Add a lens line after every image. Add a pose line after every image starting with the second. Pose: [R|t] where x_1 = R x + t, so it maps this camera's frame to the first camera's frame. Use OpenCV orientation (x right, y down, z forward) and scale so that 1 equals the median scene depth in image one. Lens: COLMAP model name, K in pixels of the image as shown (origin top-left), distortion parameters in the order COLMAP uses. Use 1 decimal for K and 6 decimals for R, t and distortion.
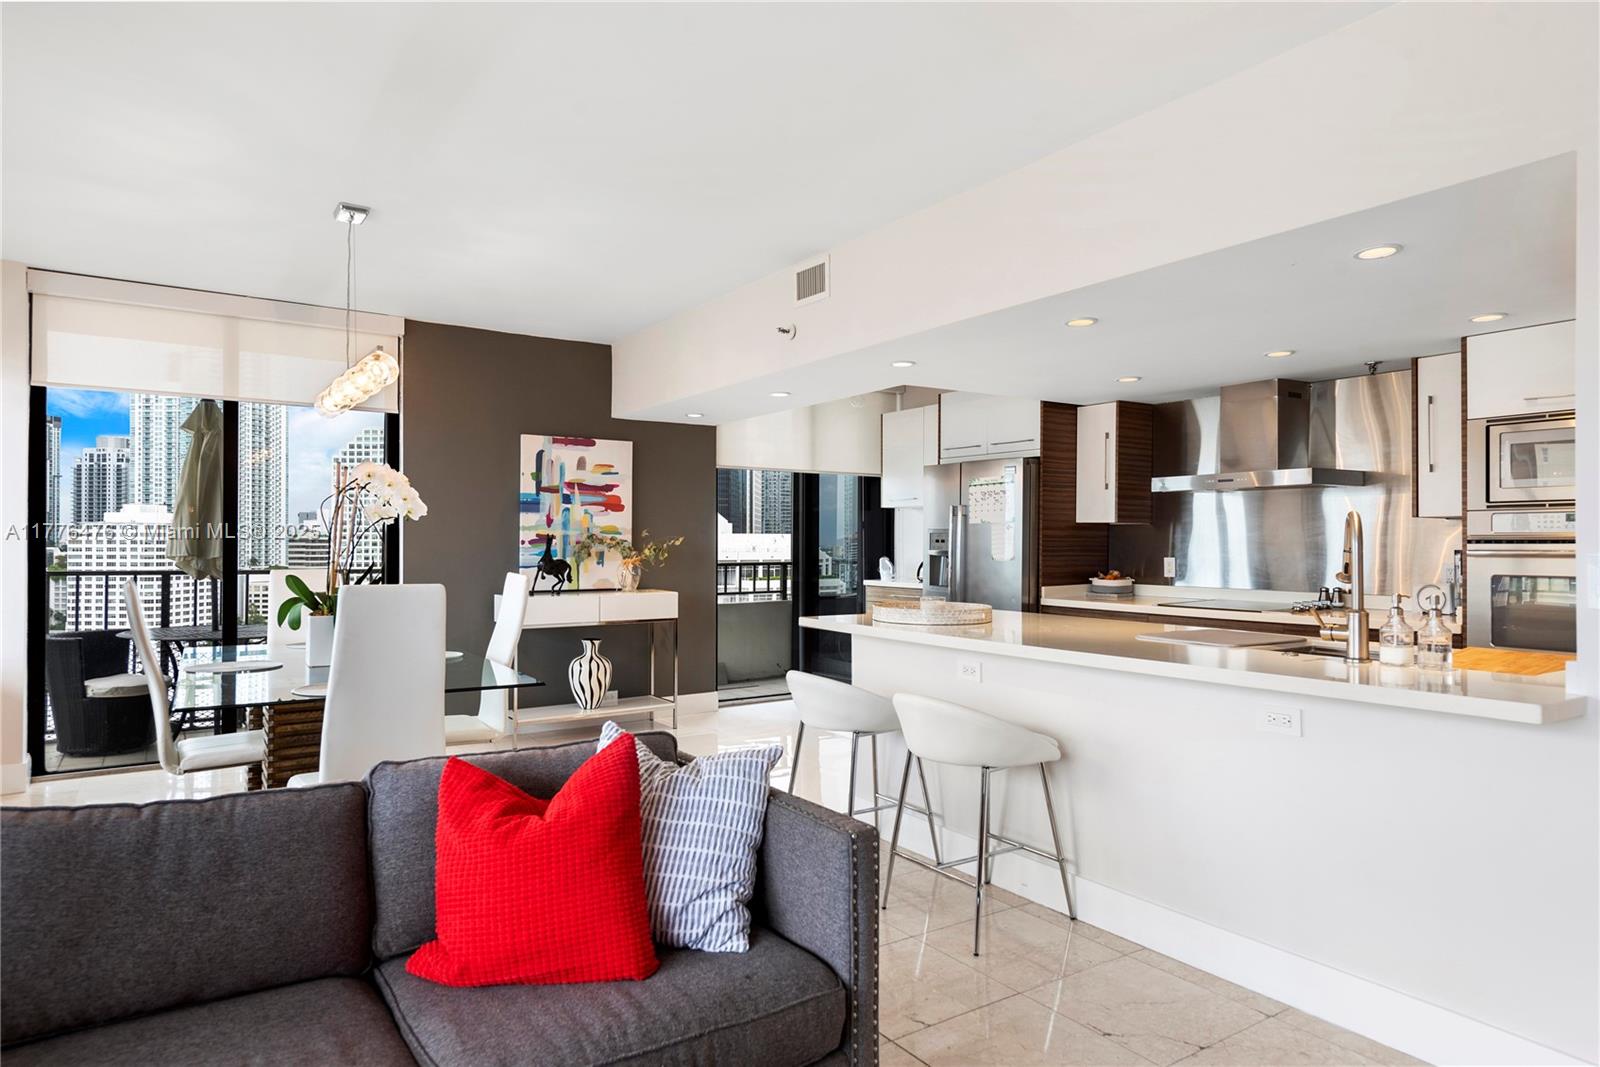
lens RADIAL K [[957.3, 0, 803.4], [0, 957.3, 536.7], [0, 0, 1]] dist [0.025425, -0.018259]
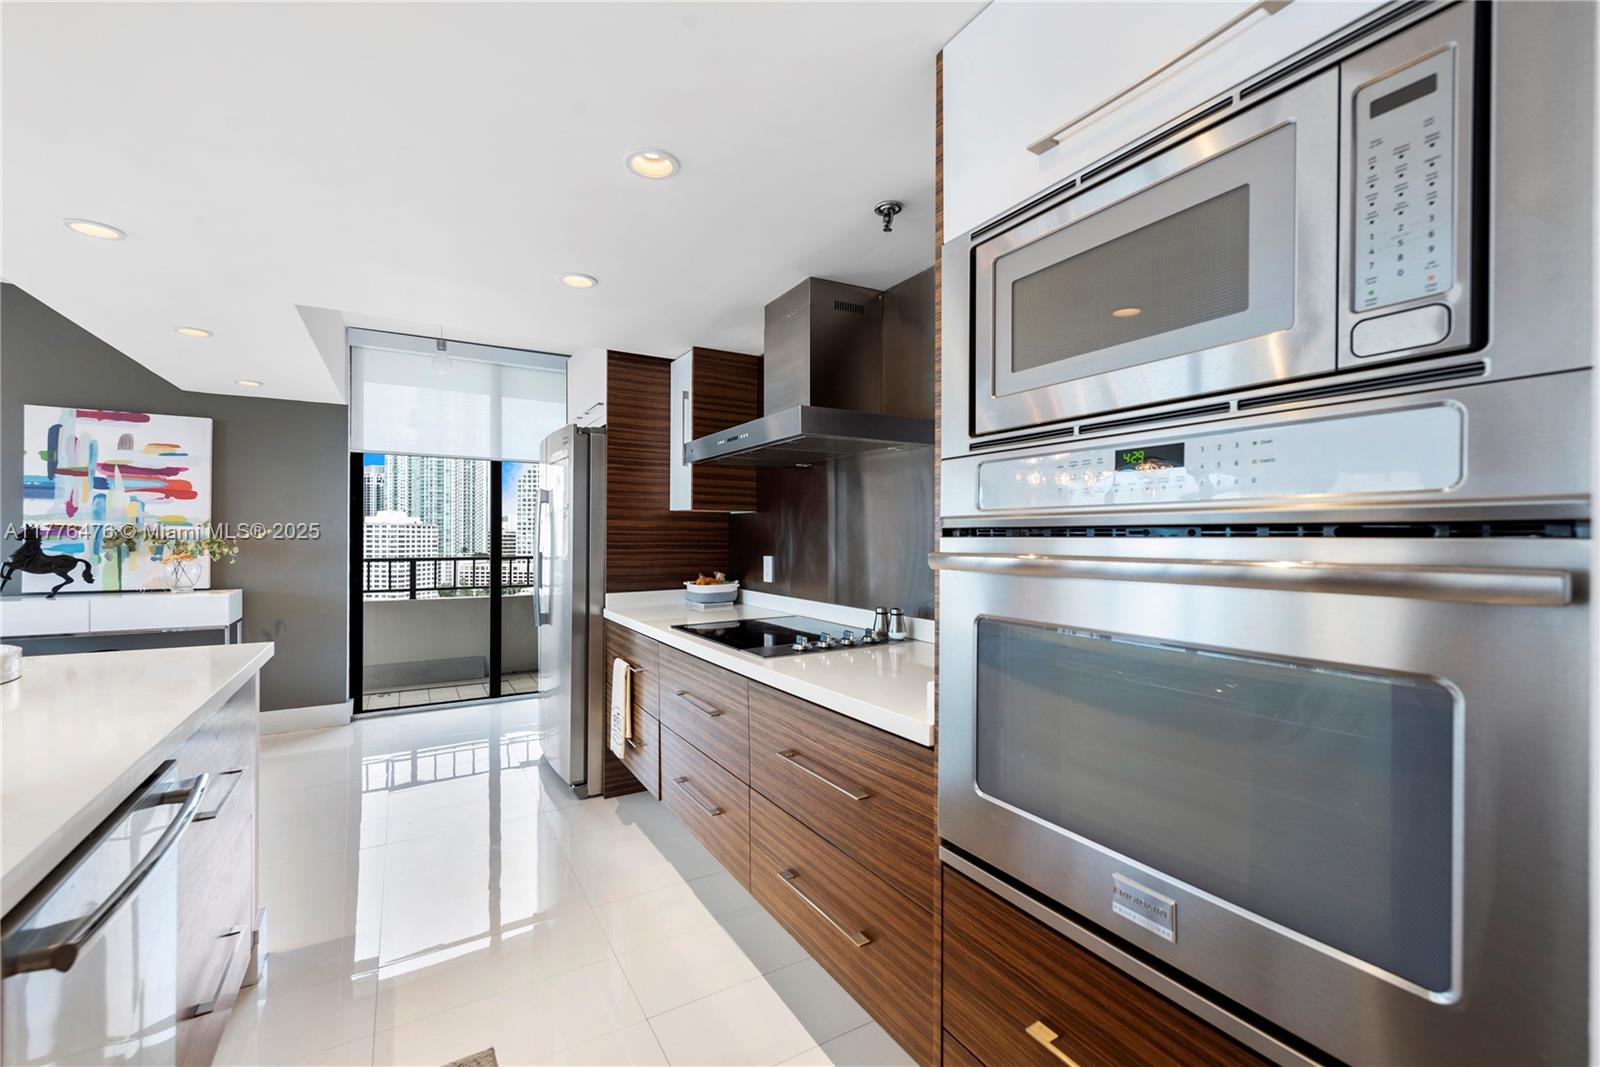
lens RADIAL K [[666.5, 0, 802.9], [0, 666.5, 537.0], [0, 0, 1]] dist [0.012599, -0.001883]
pose [[0.997667, 0.002527, -0.068215, 0.422687], [-0.002214, 0.999987, 0.004662, 0.003907], [0.068225, -0.004500, 0.997660, 0.458395]]
